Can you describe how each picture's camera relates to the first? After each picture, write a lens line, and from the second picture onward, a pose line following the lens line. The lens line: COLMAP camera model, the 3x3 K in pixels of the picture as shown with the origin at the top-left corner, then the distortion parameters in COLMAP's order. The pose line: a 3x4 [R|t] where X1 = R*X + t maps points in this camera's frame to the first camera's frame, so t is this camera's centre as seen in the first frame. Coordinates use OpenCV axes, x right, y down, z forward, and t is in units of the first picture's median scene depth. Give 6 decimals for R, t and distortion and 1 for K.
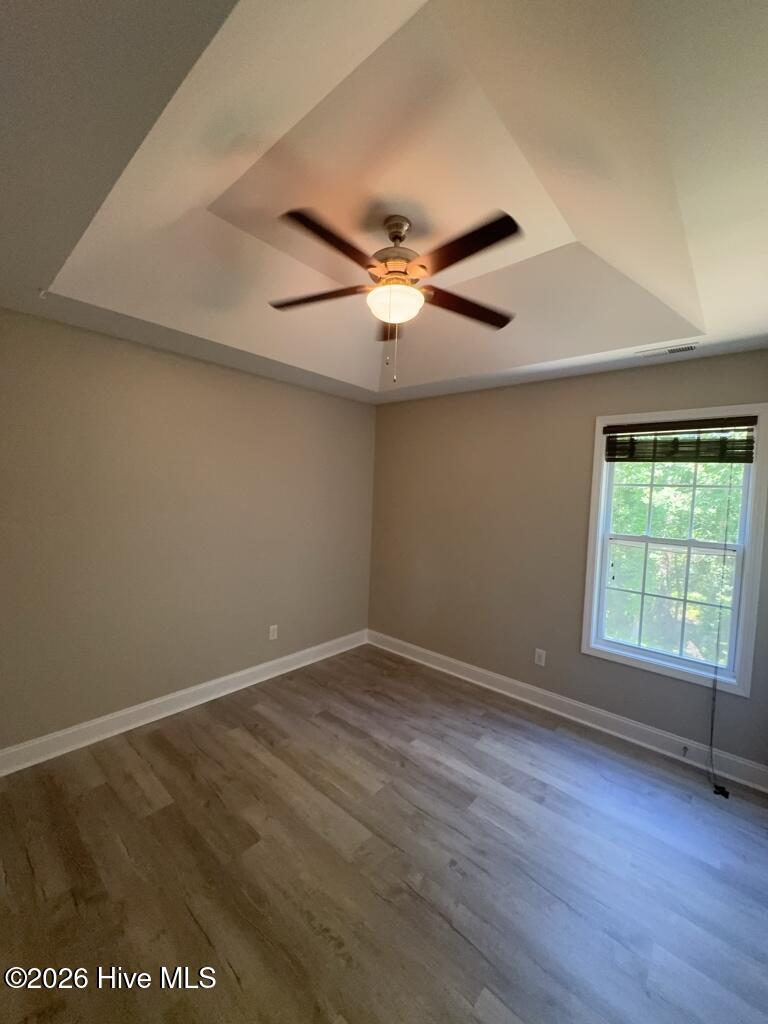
lens RADIAL K [[413.8, 0, 384.0], [0, 413.8, 512.0], [0, 0, 1]] dist [0.001370, 0.000075]
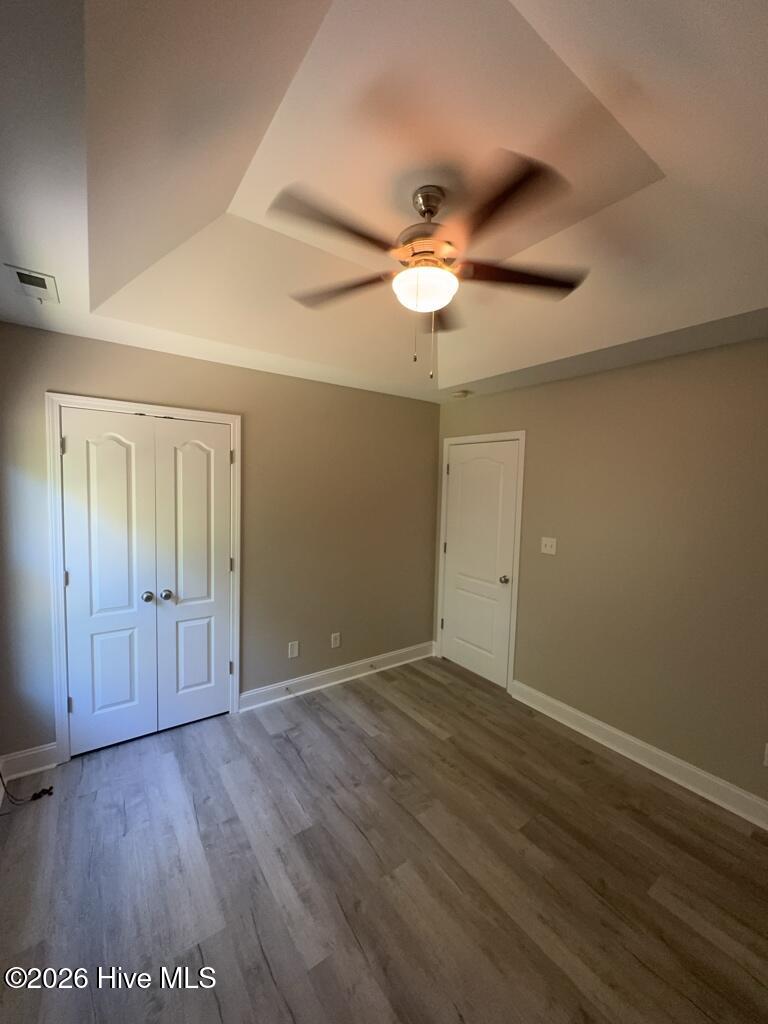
lens RADIAL K [[413.8, 0, 384.0], [0, 413.8, 512.0], [0, 0, 1]] dist [0.001370, 0.000075]
pose [[-0.972659, -0.080984, 0.217659, -0.105557], [-0.052749, 0.989773, 0.132538, -0.138242], [-0.226167, 0.117433, -0.966984, 1.756377]]
